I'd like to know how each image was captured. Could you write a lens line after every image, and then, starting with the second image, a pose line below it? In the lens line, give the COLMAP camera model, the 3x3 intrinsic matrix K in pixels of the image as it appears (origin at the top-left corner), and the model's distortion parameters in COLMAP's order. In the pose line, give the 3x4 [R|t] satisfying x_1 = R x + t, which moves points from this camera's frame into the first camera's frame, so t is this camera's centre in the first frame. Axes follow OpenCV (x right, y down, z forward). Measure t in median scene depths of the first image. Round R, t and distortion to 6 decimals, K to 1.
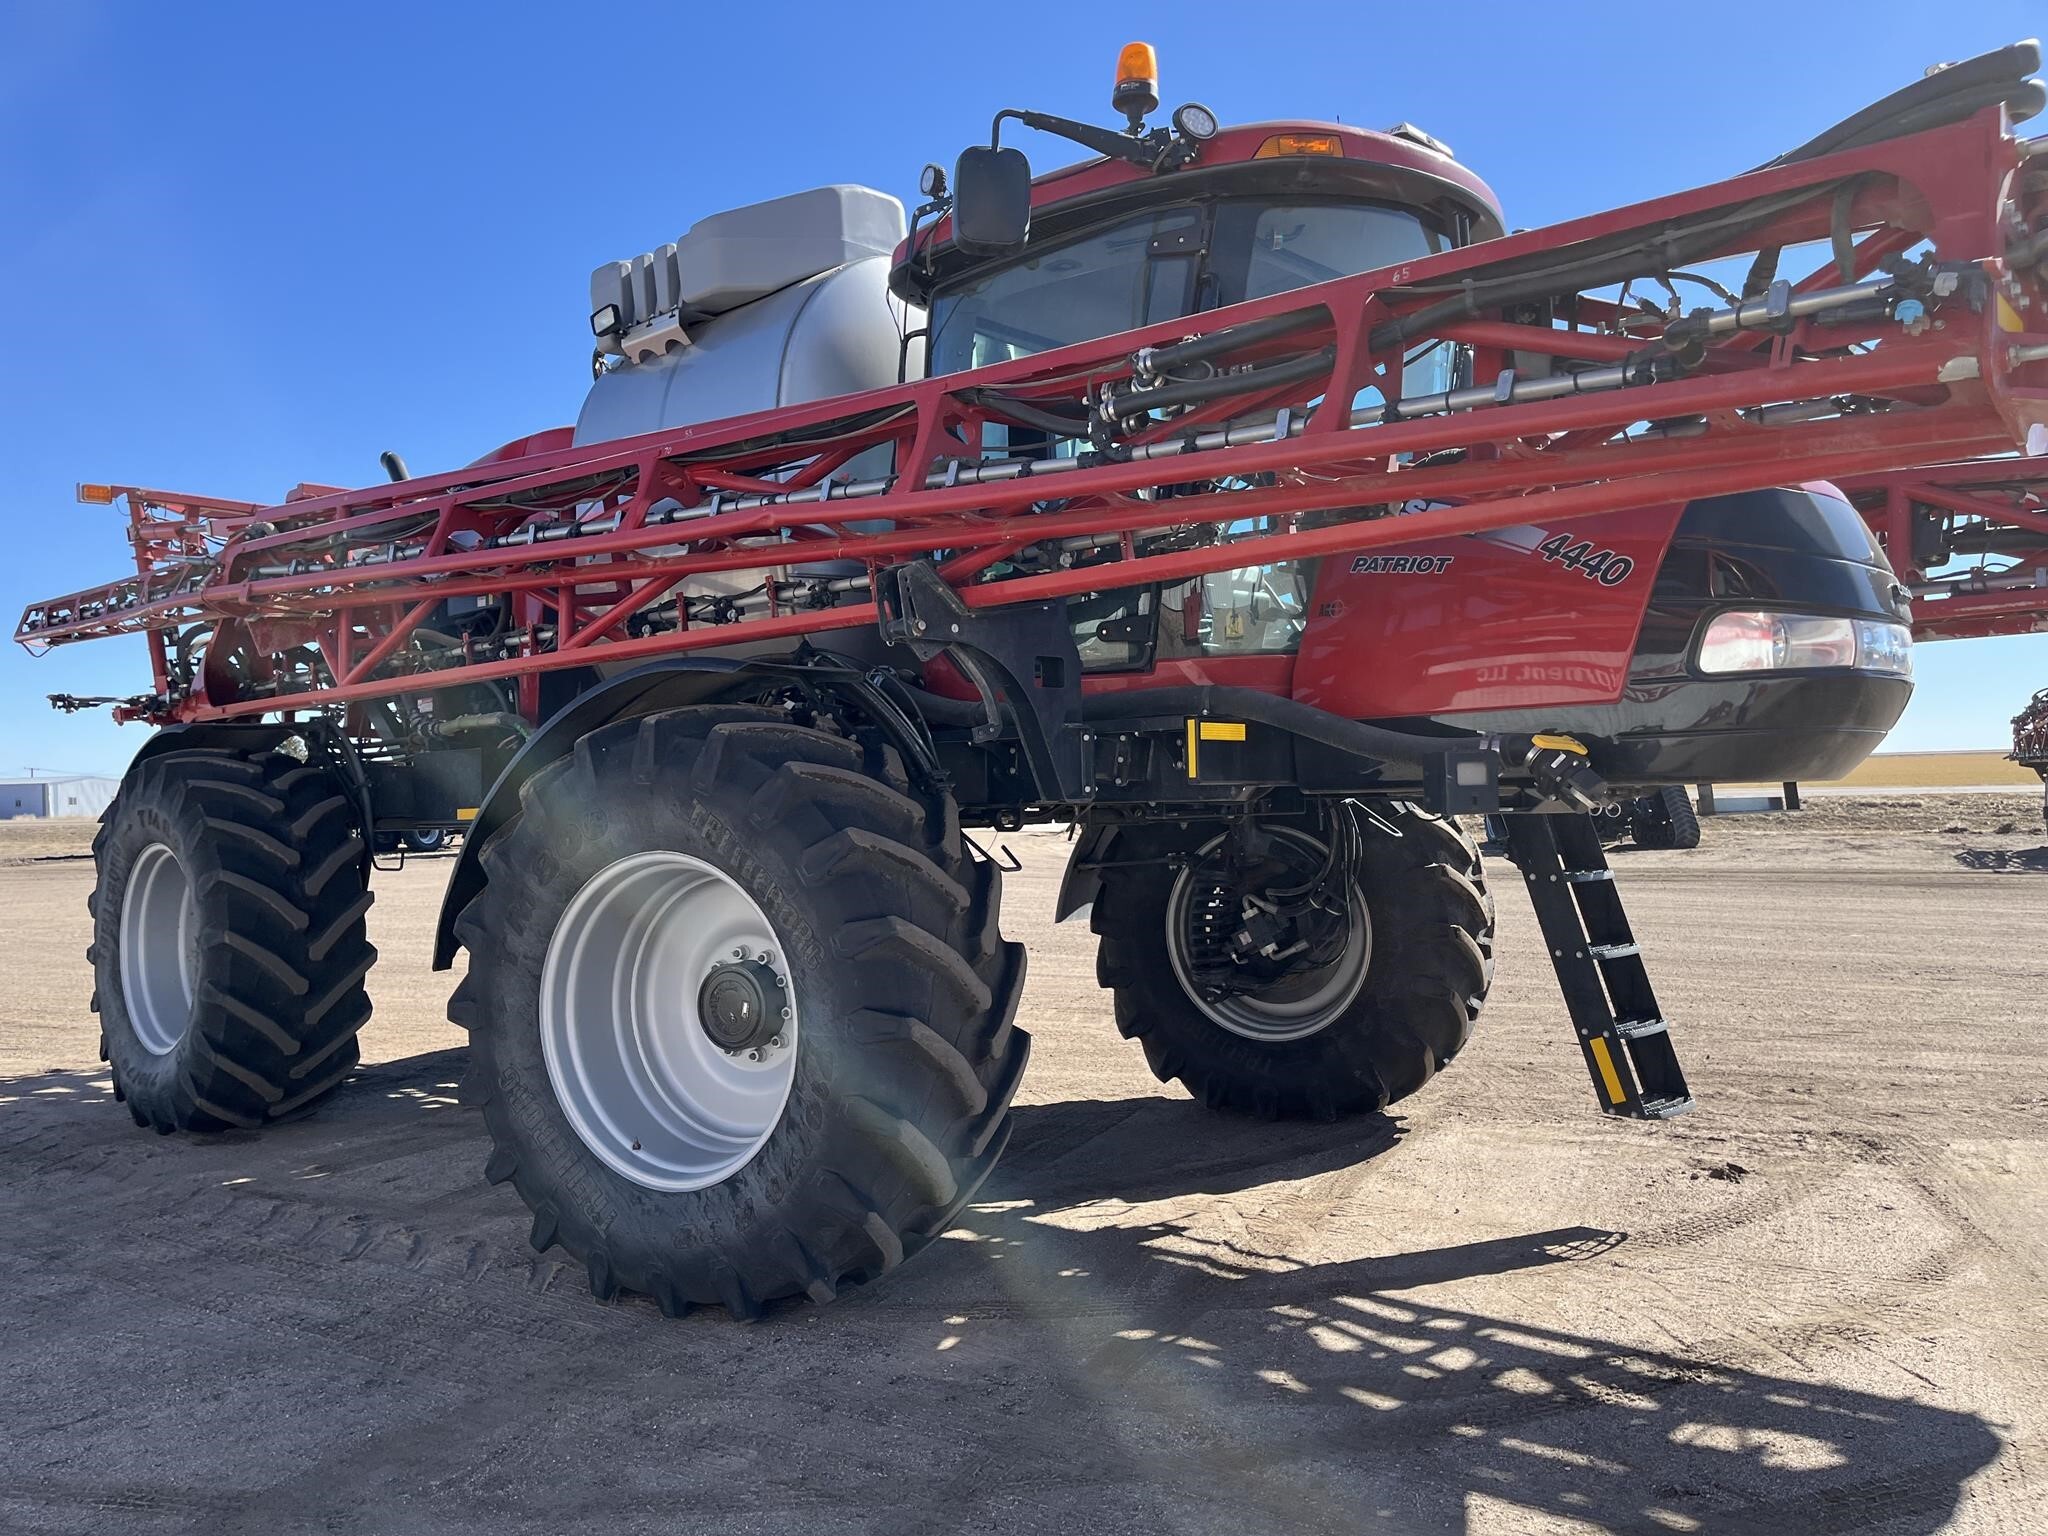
lens RADIAL K [[1548.0, 0, 1014.4], [0, 1548.0, 777.8], [0, 0, 1]] dist [0.073524, -0.094196]
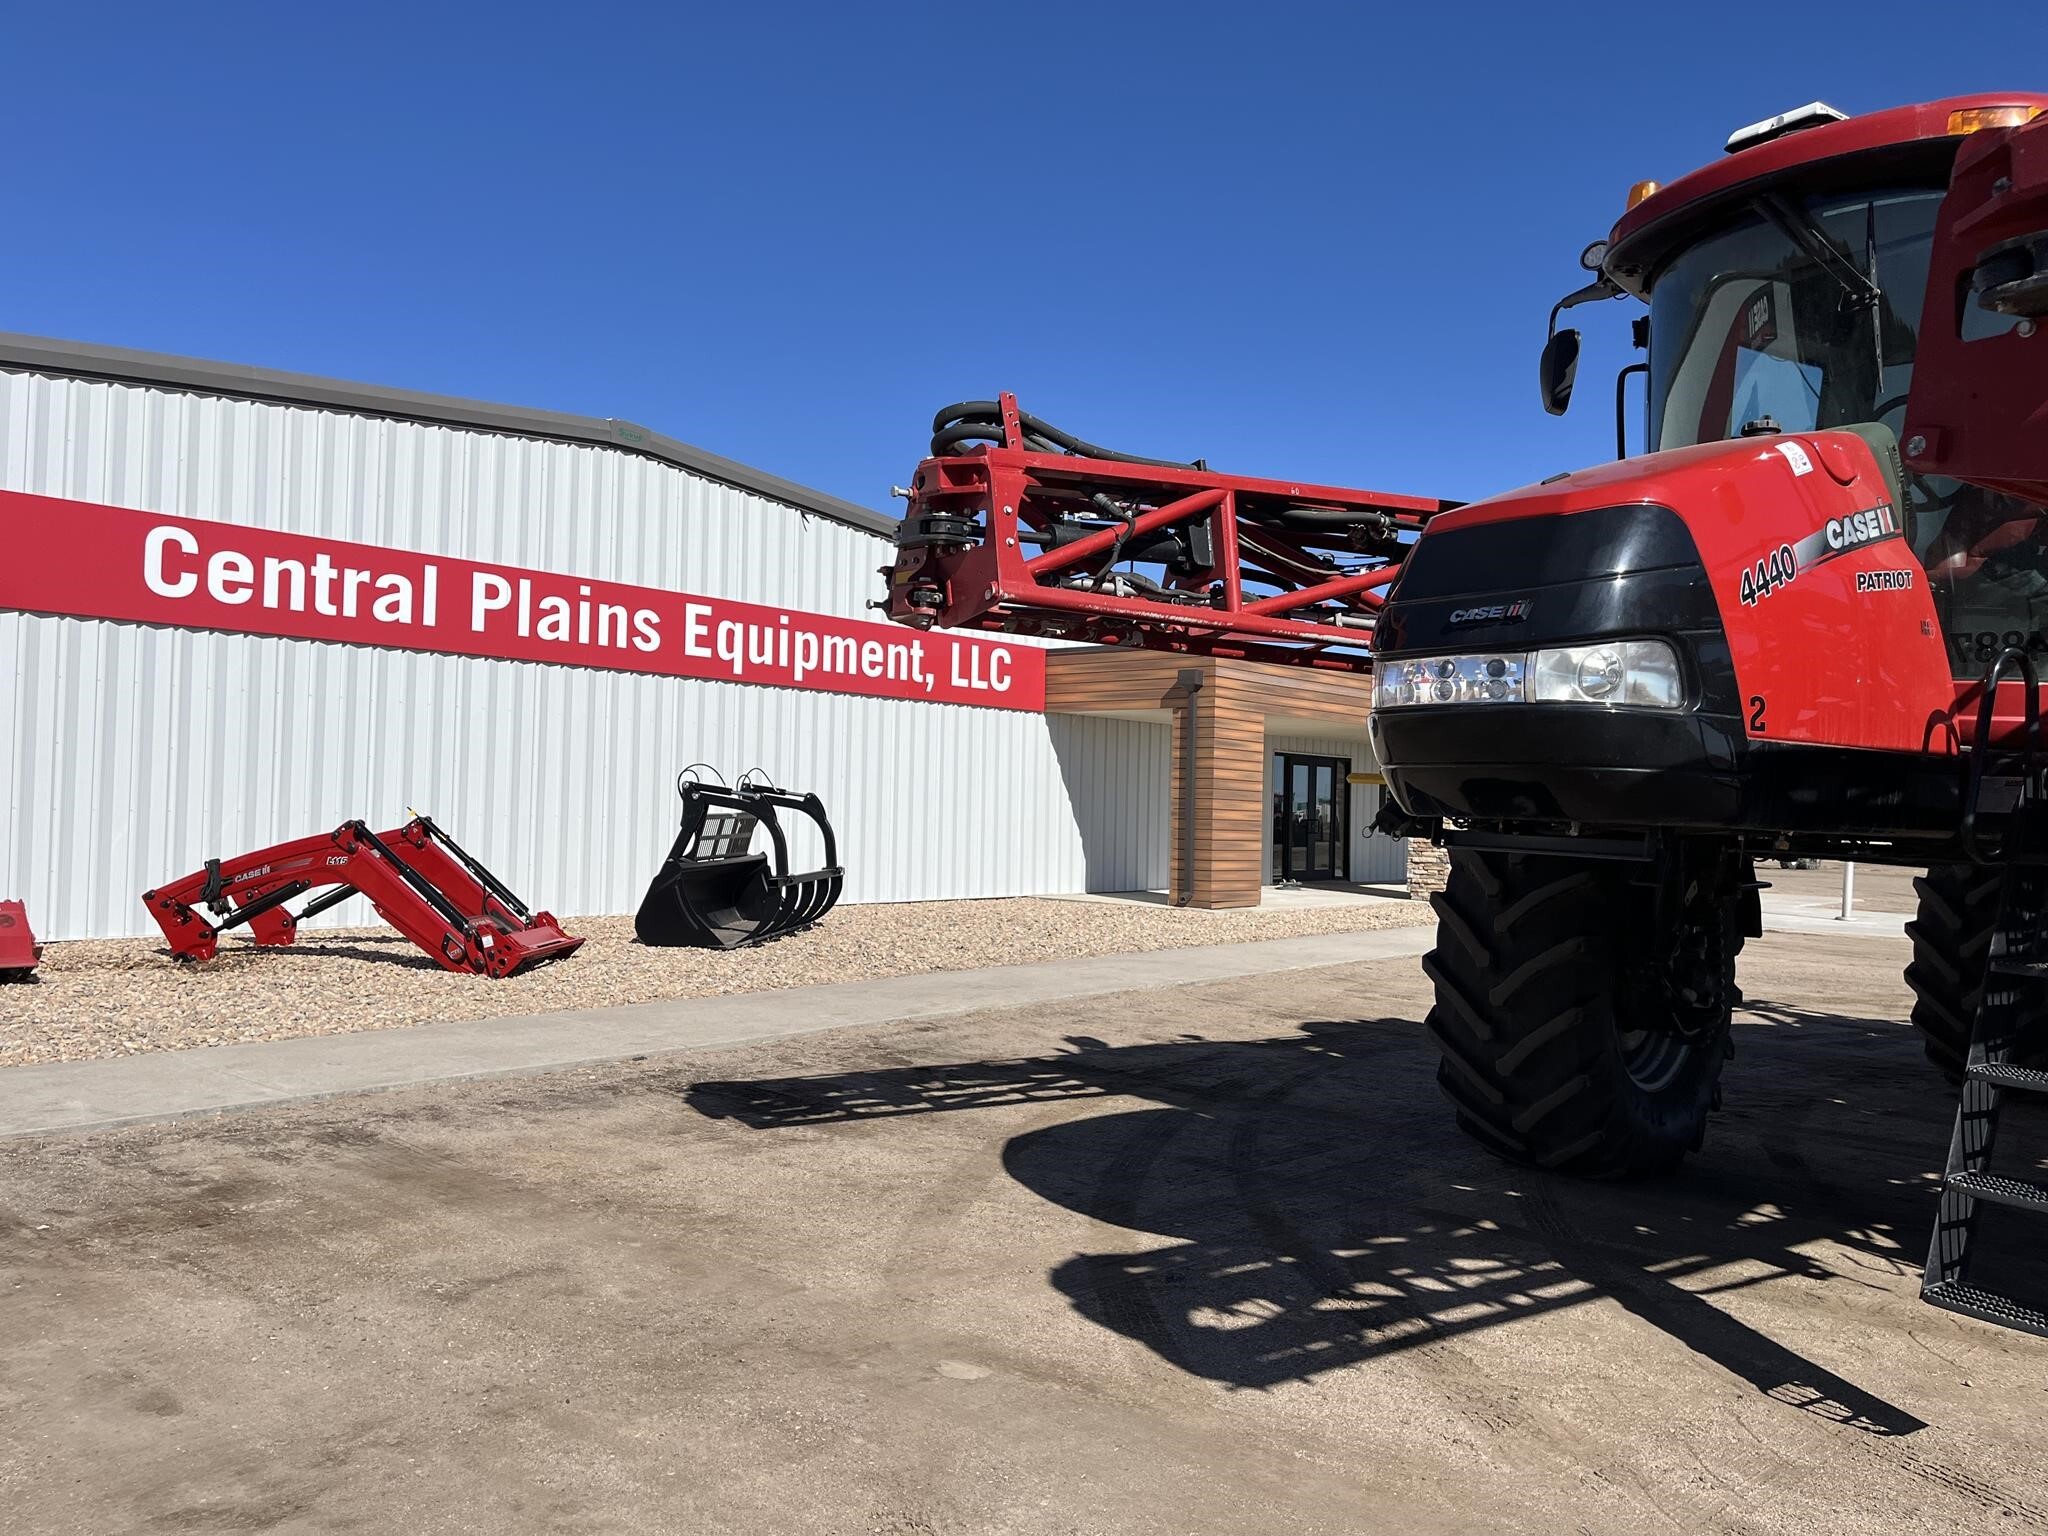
lens RADIAL K [[1548.0, 0, 1016.4], [0, 1548.0, 765.8], [0, 0, 1]] dist [0.073524, -0.094196]
pose [[-0.246210, -0.010773, -0.969157, 1.277798], [-0.020409, 0.999774, -0.005929, -0.014545], [0.969002, 0.018319, -0.246375, 0.812579]]
